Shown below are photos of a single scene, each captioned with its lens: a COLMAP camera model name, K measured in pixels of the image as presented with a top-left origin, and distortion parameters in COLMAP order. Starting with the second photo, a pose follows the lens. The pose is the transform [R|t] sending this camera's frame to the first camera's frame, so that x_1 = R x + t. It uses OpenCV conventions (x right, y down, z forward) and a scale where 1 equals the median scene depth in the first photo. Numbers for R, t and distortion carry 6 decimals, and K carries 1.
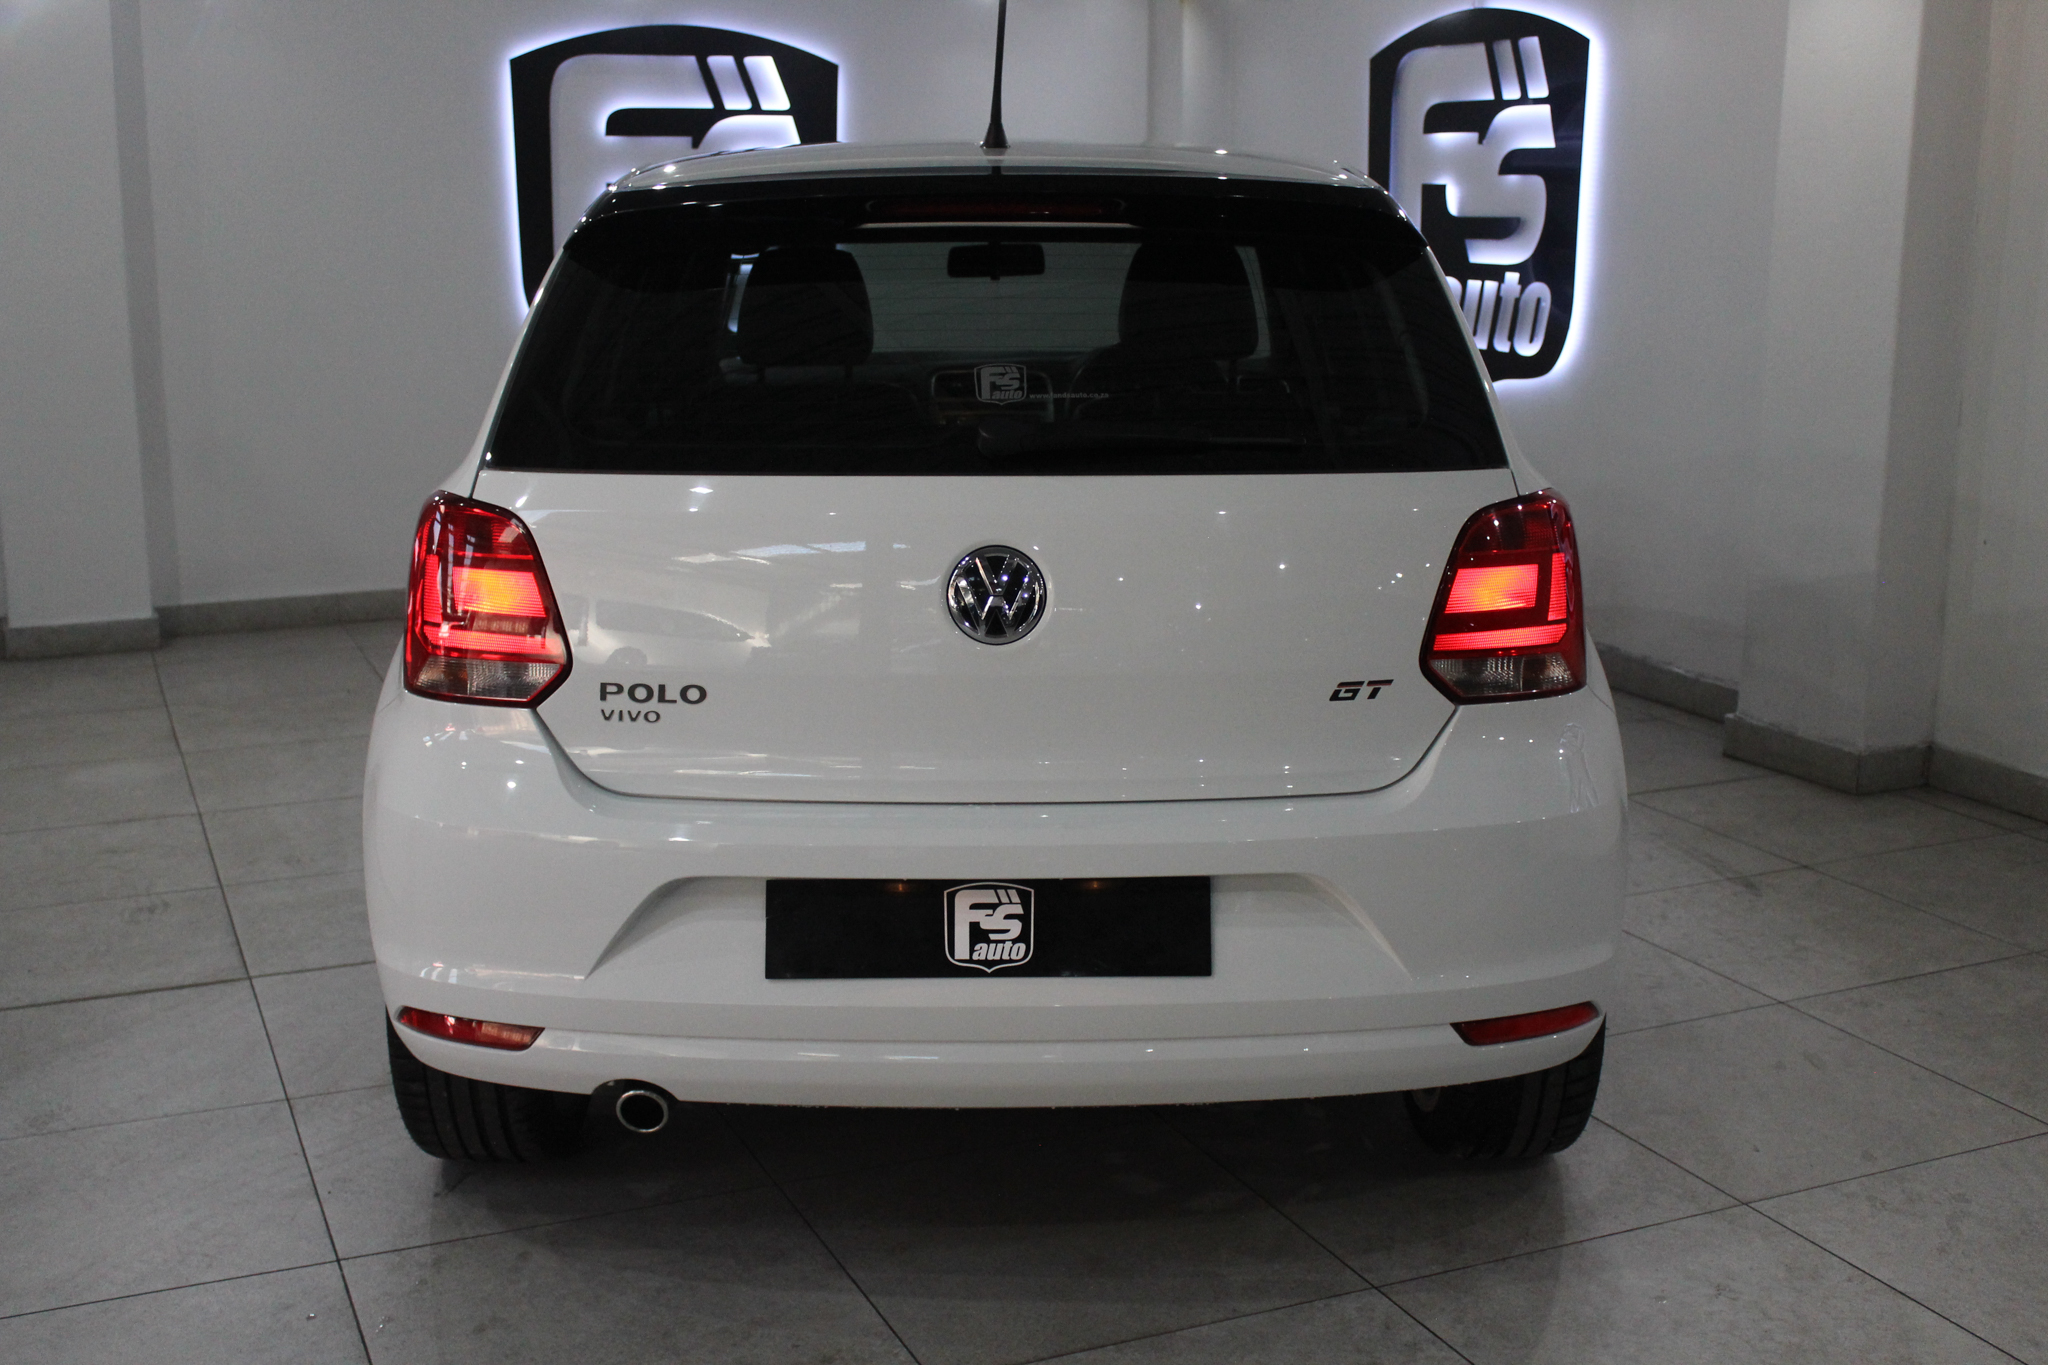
lens RADIAL K [[2321.5, 0, 1071.5], [0, 2321.5, 697.9], [0, 0, 1]] dist [-0.082745, 0.000000]
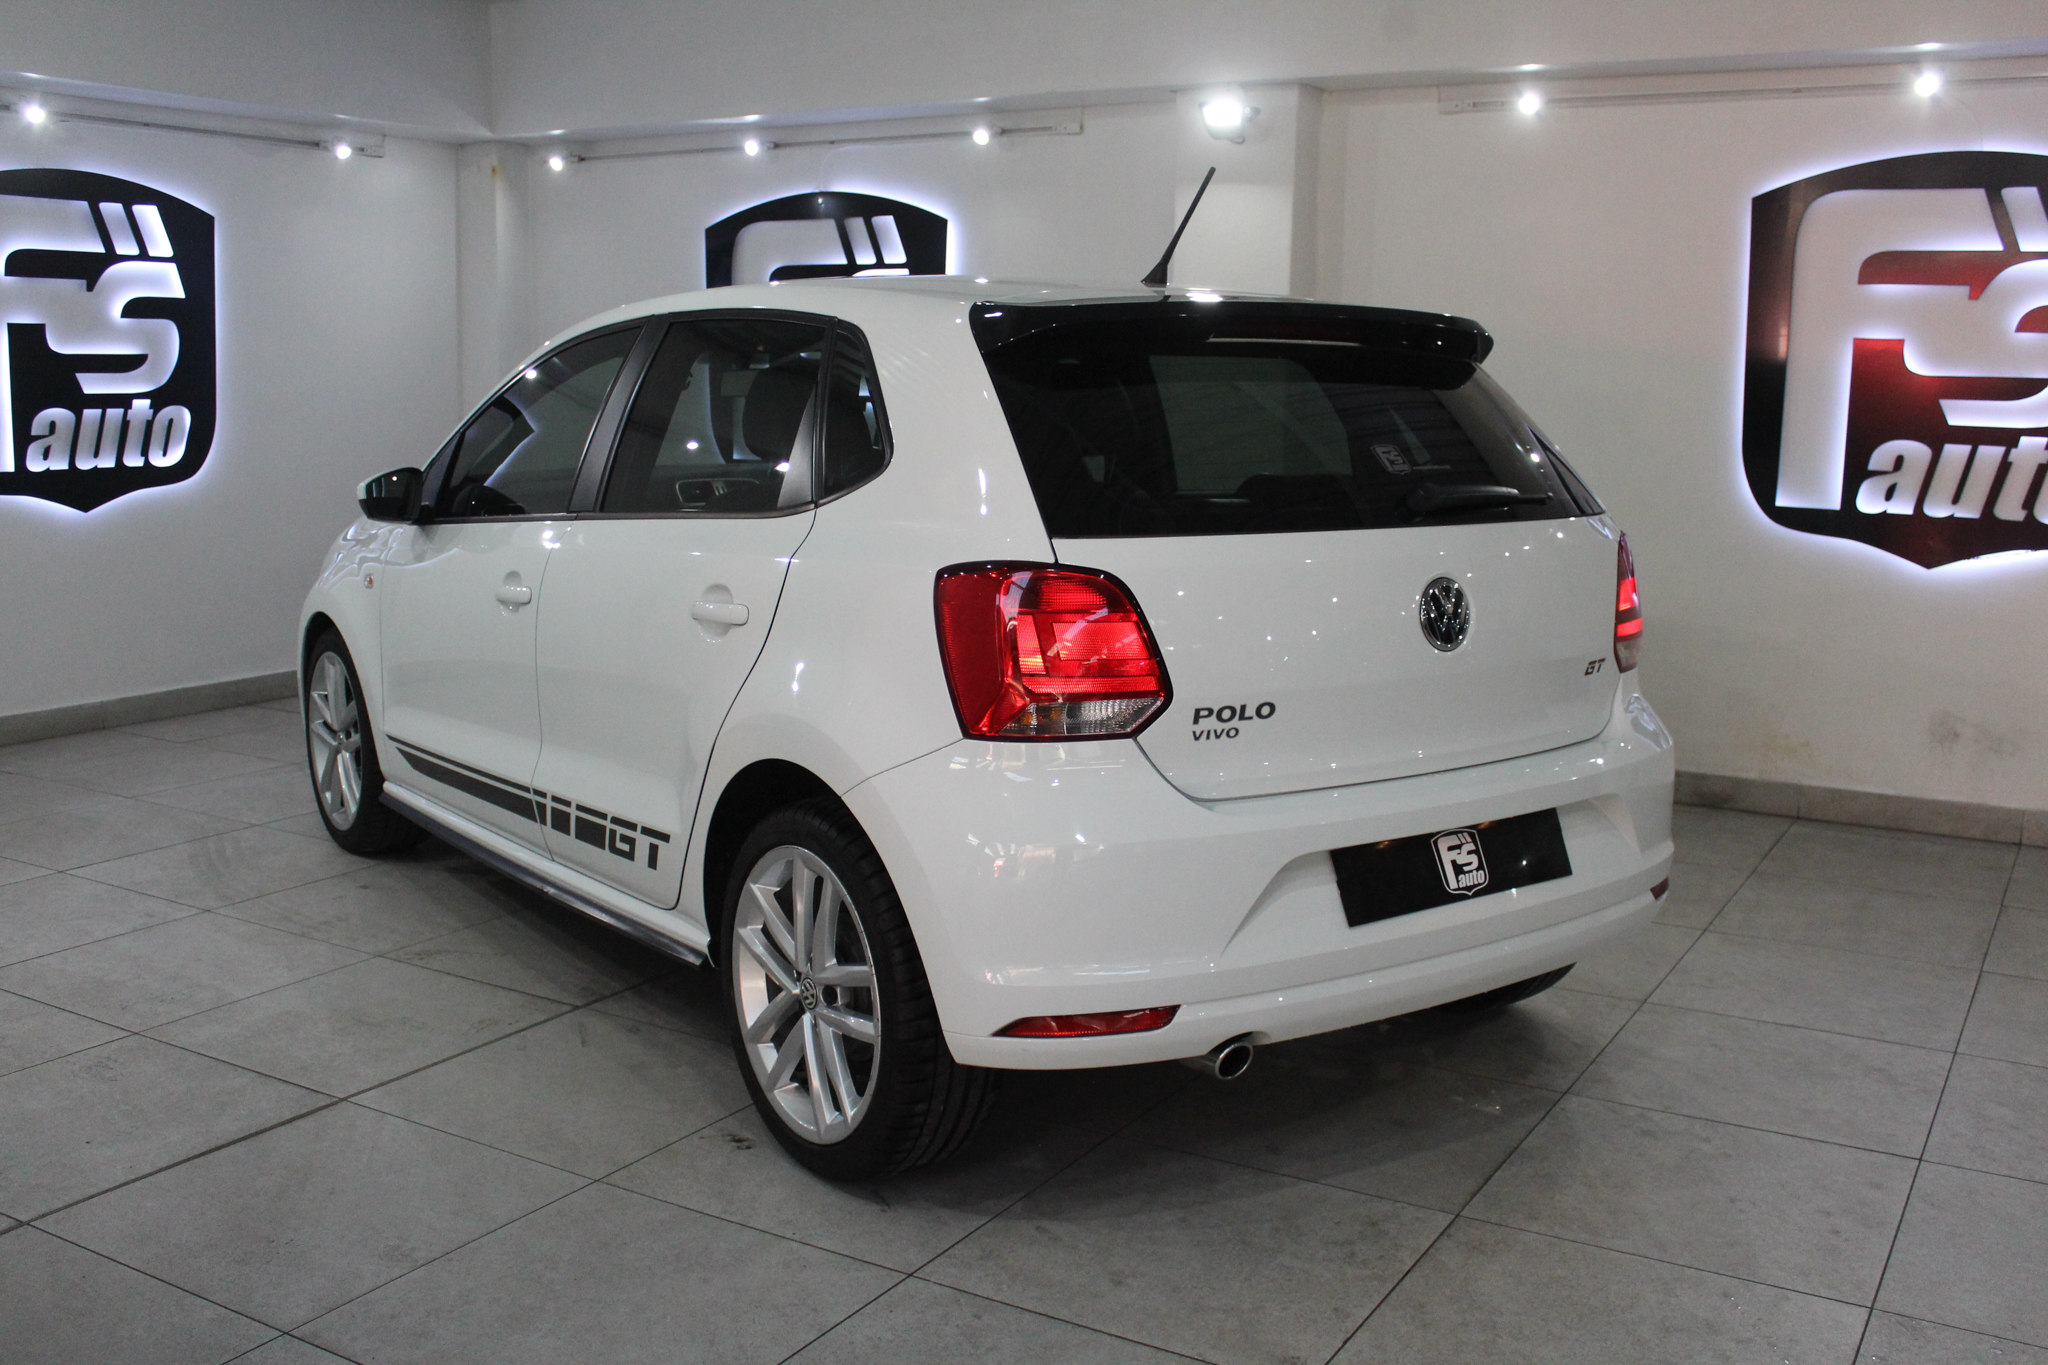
lens RADIAL K [[1957.3, 0, 1019.2], [0, 1957.3, 699.5], [0, 0, 1]] dist [-0.106817, 0.000000]
pose [[0.809510, -0.087380, 0.580568, -0.856040], [0.112001, 0.993686, -0.006610, -0.014816], [-0.576324, 0.070375, 0.814185, 0.222066]]
